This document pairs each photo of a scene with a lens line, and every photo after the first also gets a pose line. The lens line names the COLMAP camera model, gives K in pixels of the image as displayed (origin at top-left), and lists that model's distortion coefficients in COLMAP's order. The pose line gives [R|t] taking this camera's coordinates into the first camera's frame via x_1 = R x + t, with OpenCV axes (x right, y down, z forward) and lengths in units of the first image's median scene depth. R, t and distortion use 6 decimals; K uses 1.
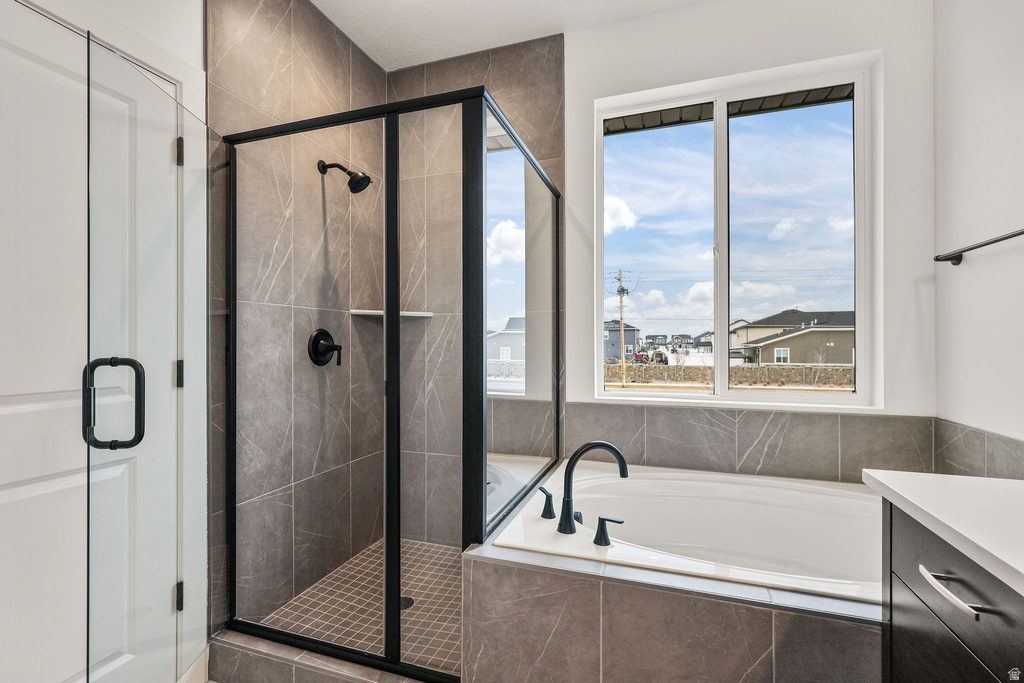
lens RADIAL K [[466.8, 0, 506.8], [0, 466.8, 343.5], [0, 0, 1]] dist [0.000669, 0.000253]
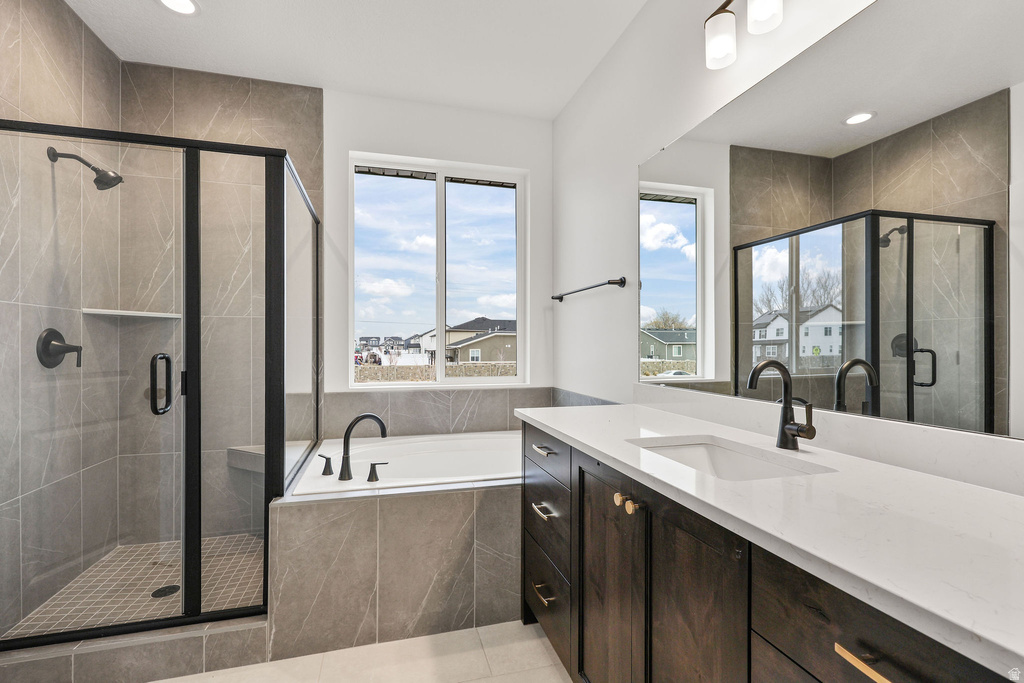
lens RADIAL K [[454.3, 0, 508.9], [0, 454.3, 341.4], [0, 0, 1]] dist [0.003217, 0.000194]
pose [[0.821348, 0.006573, 0.570389, -0.164049], [-0.002048, 0.999961, -0.008575, 0.000564], [-0.570423, 0.005875, 0.821330, -0.262479]]
